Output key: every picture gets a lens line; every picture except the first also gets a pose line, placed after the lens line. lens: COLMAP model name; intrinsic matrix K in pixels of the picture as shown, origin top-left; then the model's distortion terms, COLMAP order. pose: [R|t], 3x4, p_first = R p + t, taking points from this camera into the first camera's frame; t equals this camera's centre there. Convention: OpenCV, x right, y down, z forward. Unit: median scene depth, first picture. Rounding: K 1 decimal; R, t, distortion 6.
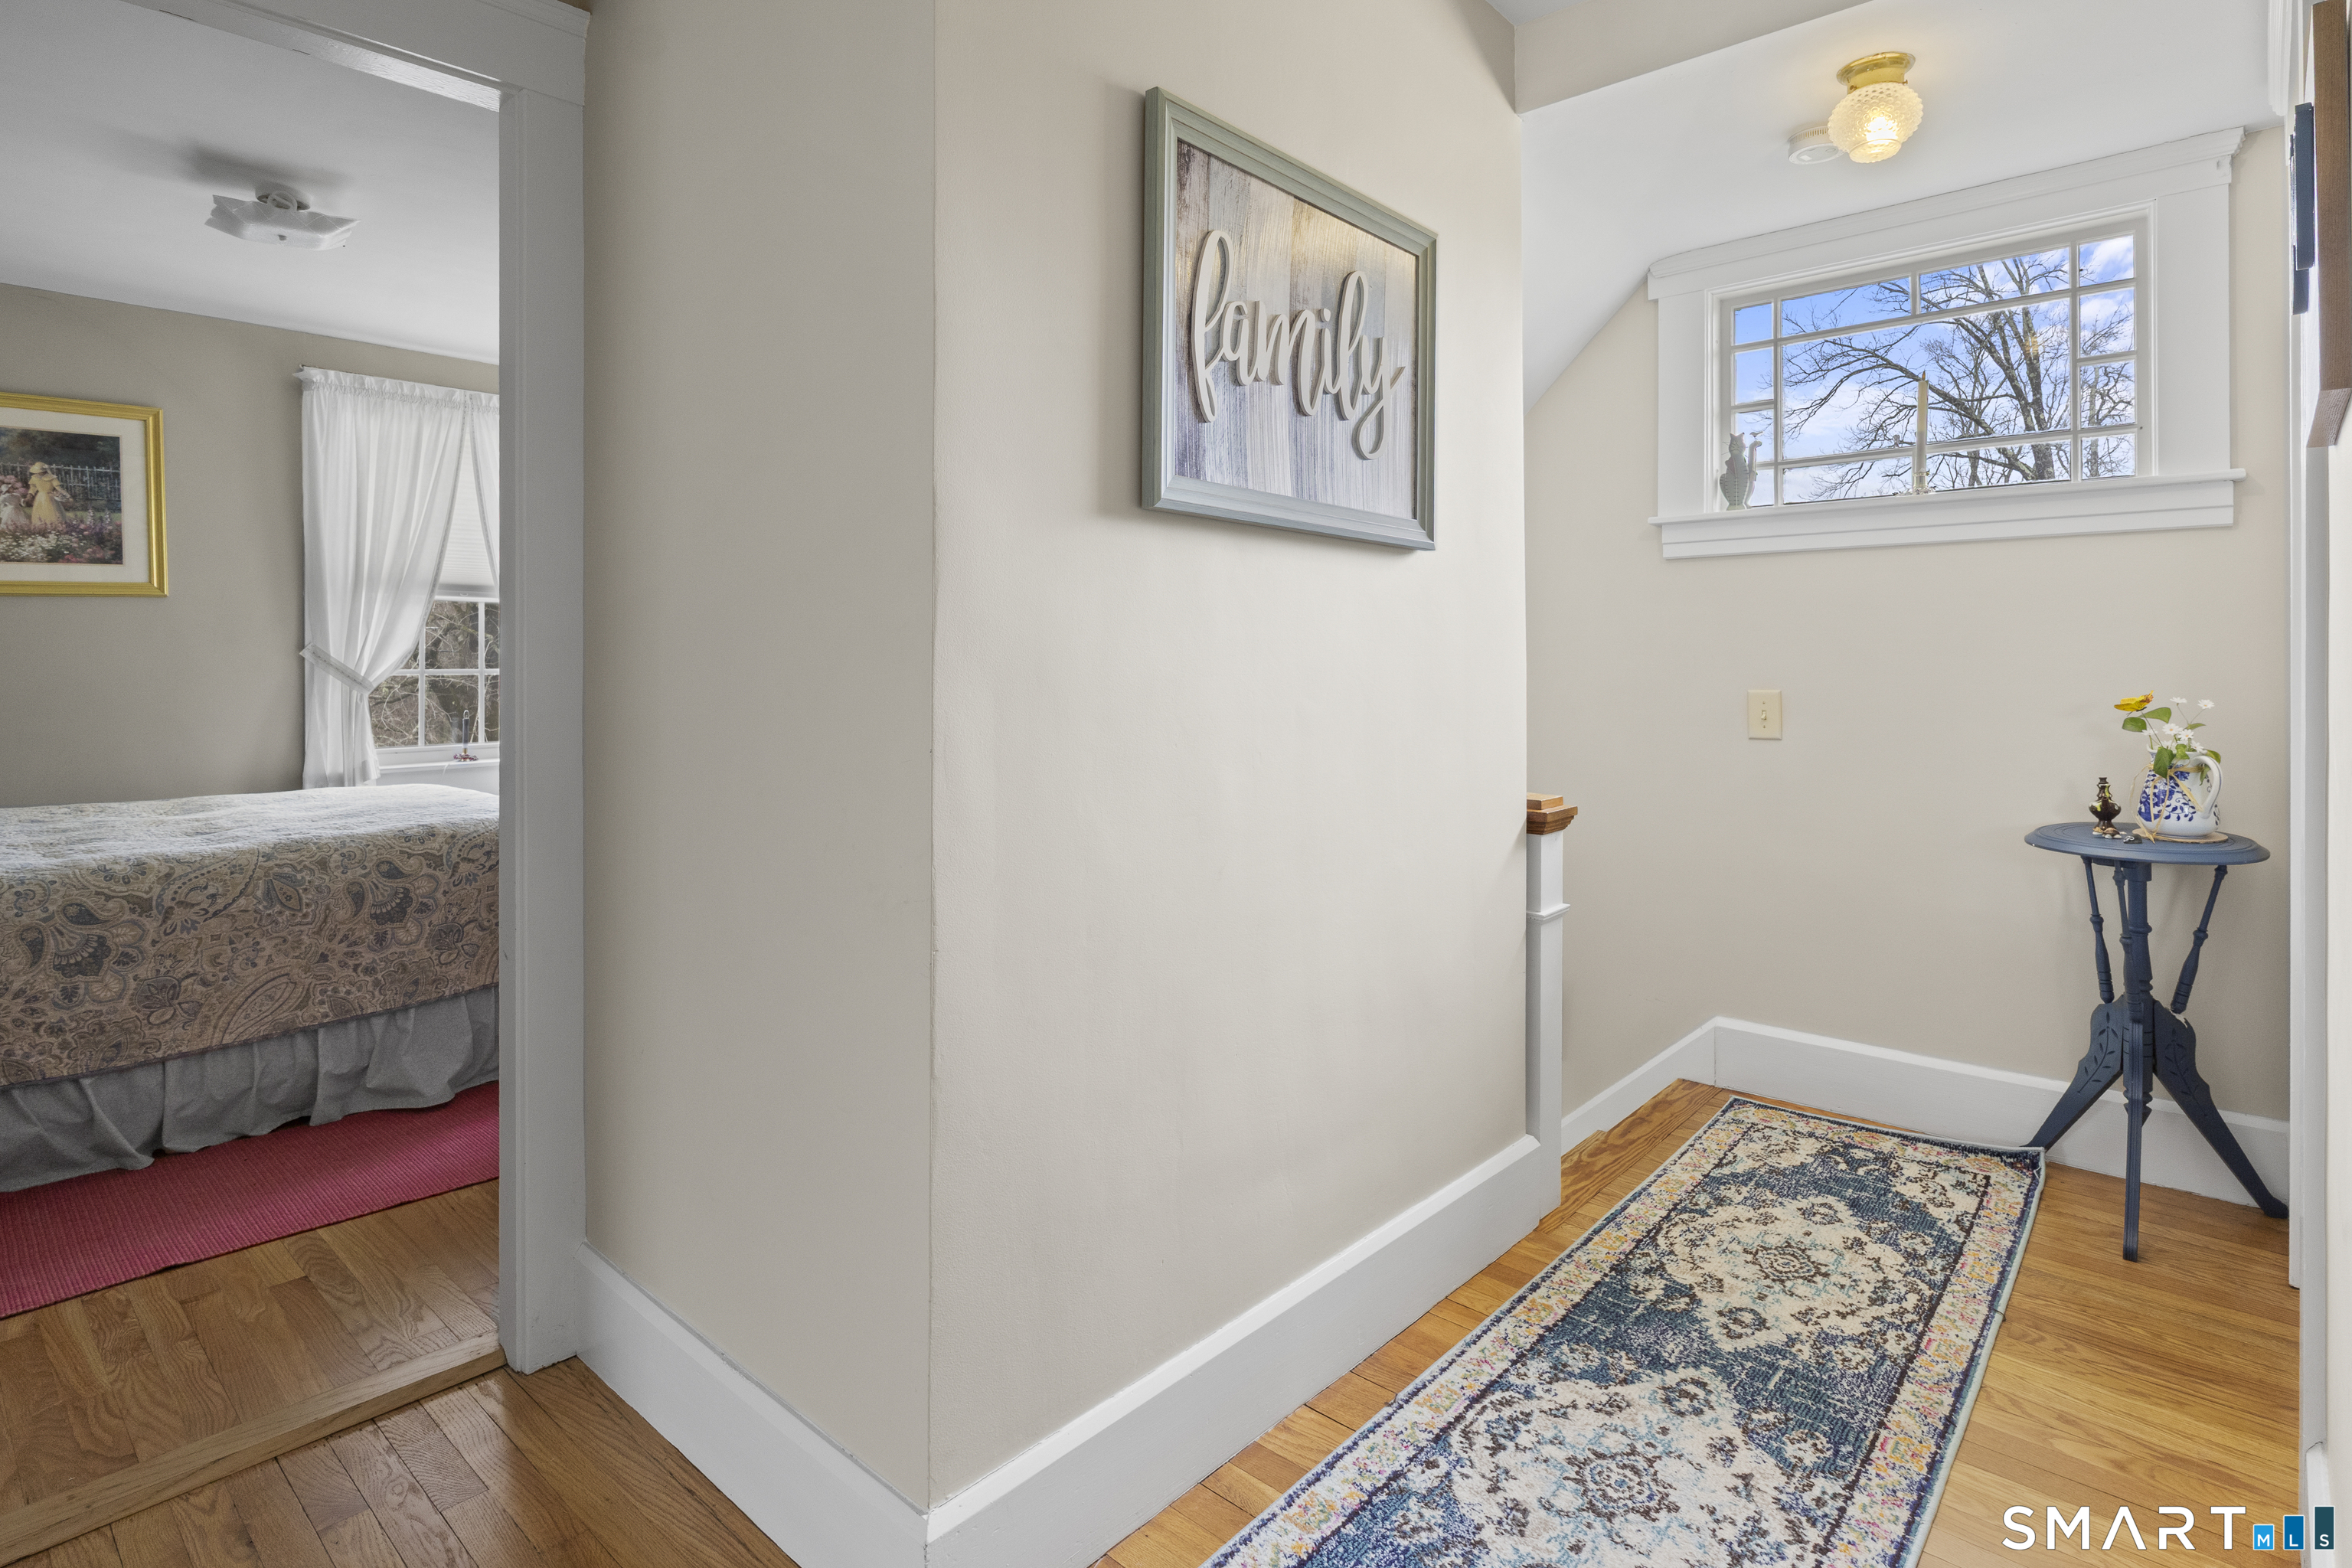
lens RADIAL K [[1209.3, 0, 1123.7], [0, 1209.3, 736.9], [0, 0, 1]] dist [0.025402, -0.011839]
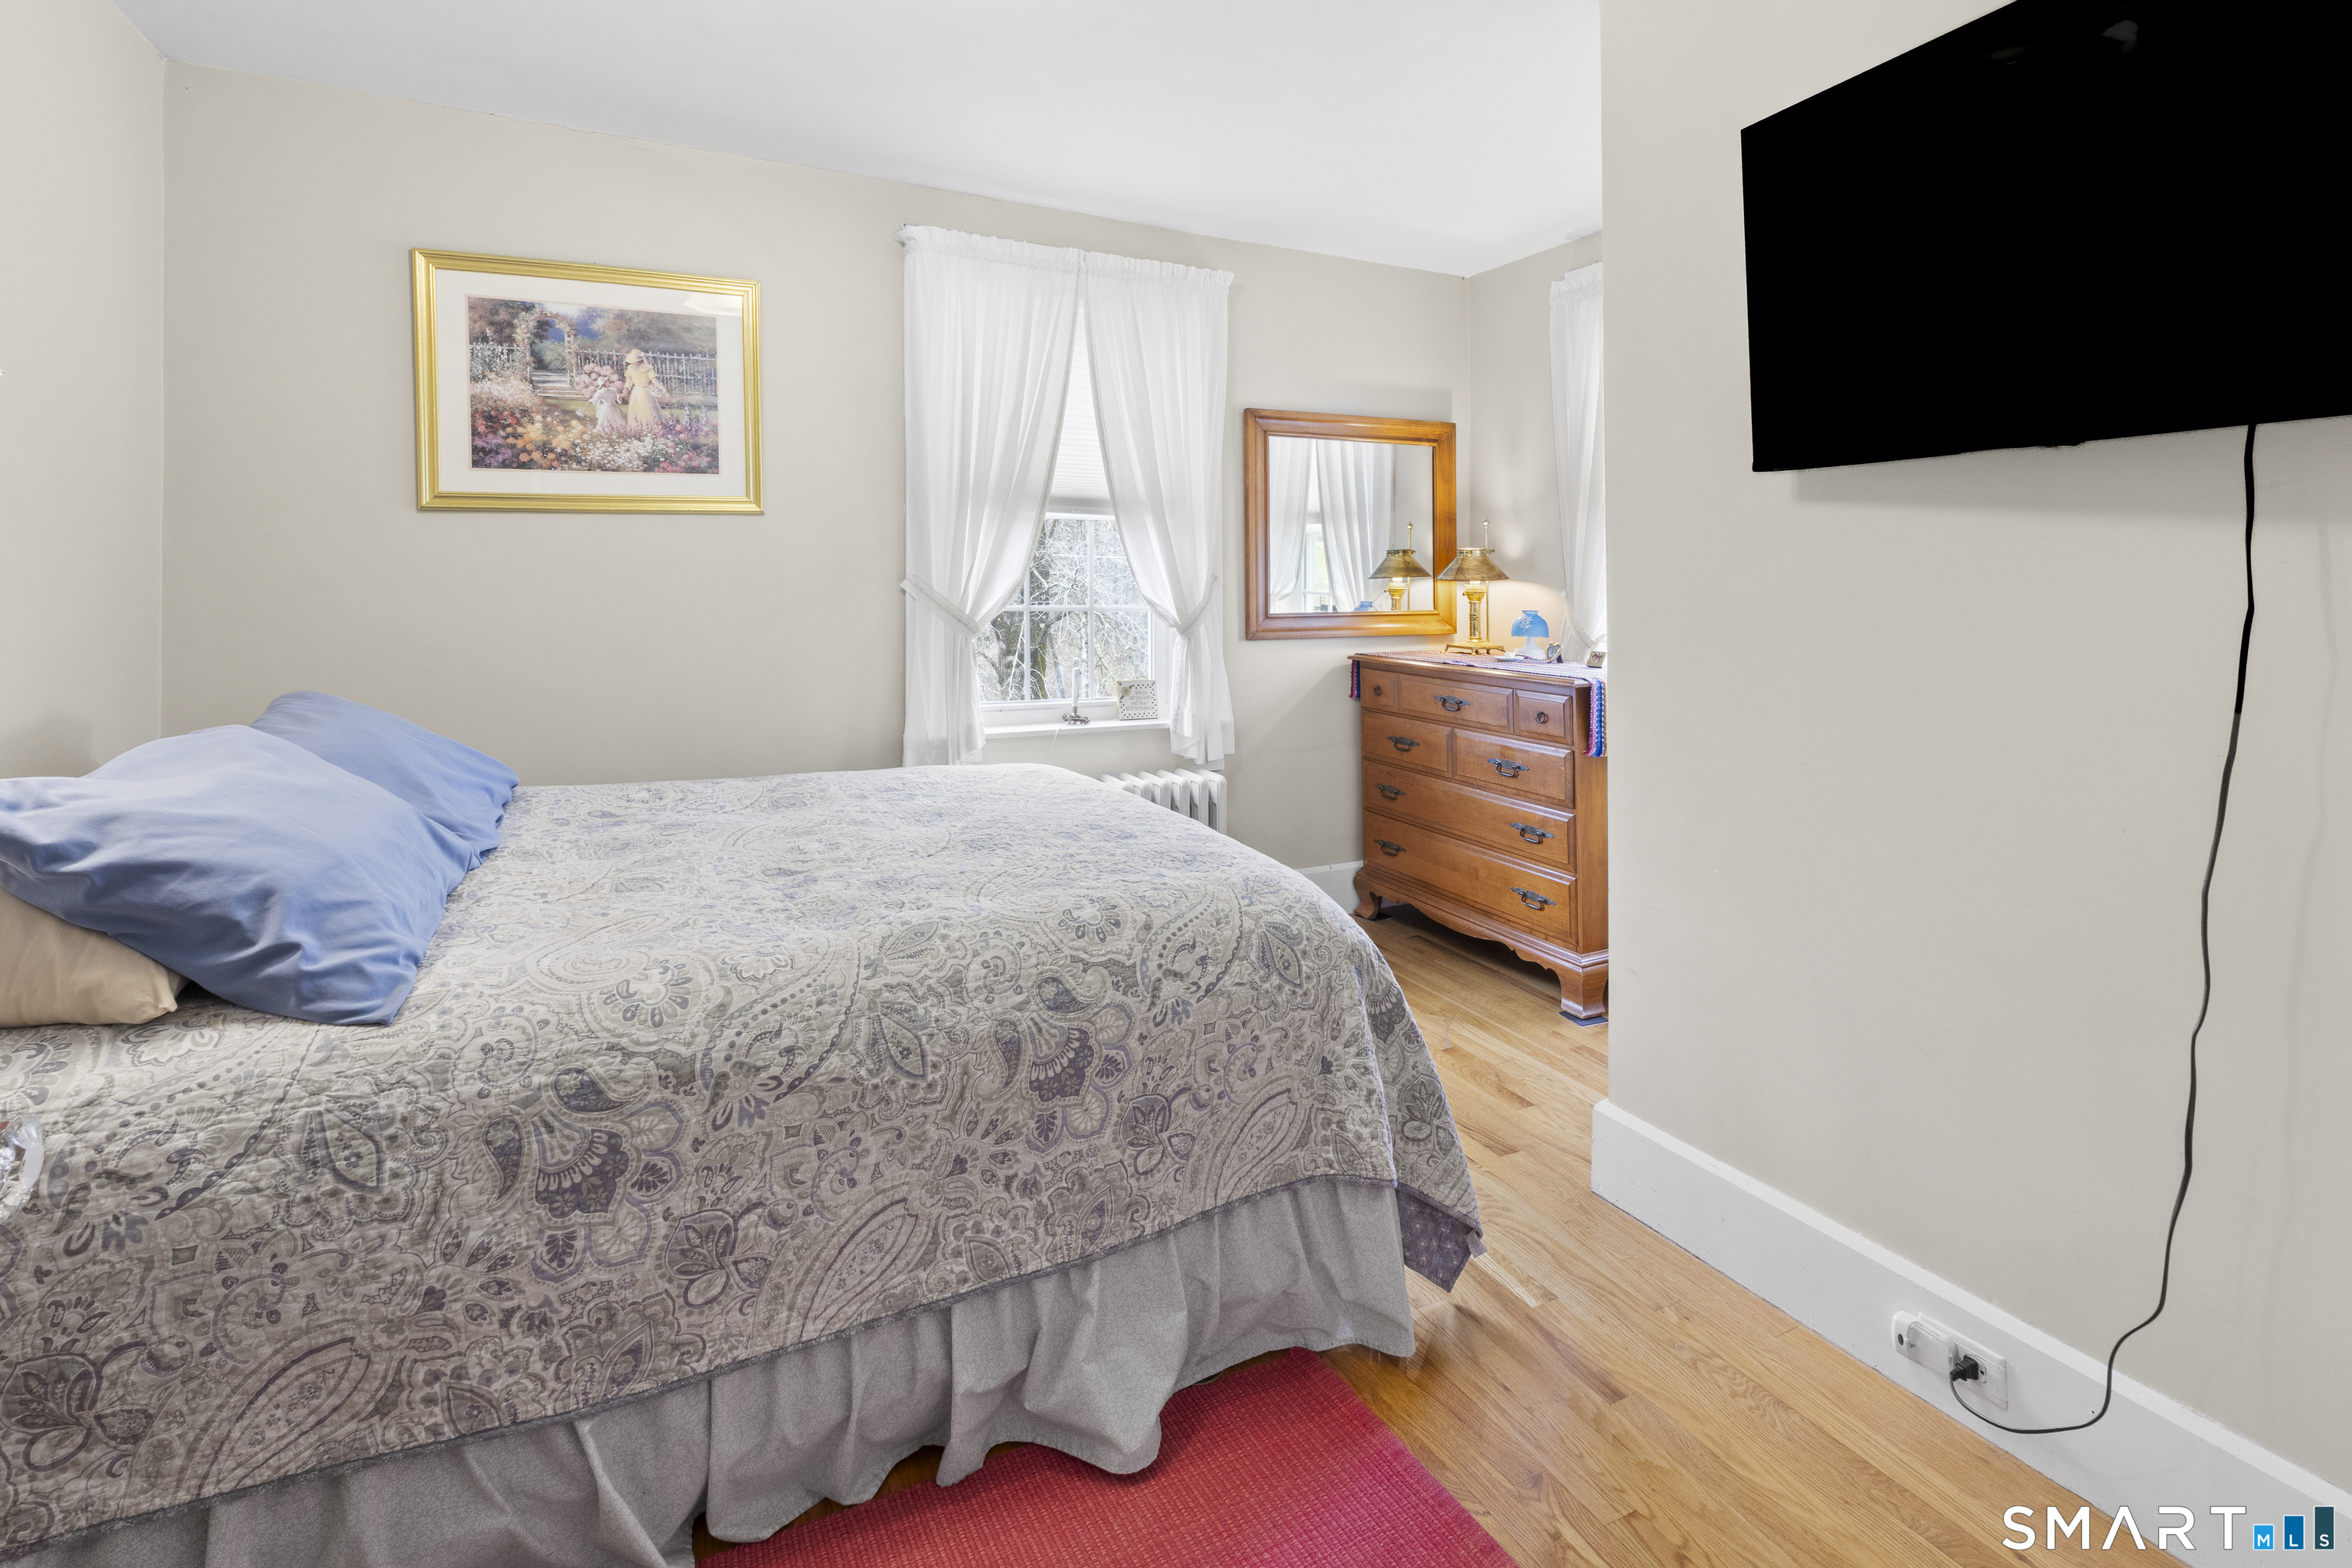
lens RADIAL K [[1080.9, 0, 1185.2], [0, 1080.9, 743.6], [0, 0, 1]] dist [-0.003719, 0.000017]
pose [[0.949107, 0.060126, -0.309161, -0.427503], [-0.033602, 0.995337, 0.090418, -0.054936], [0.313156, -0.075428, 0.946702, 0.596611]]
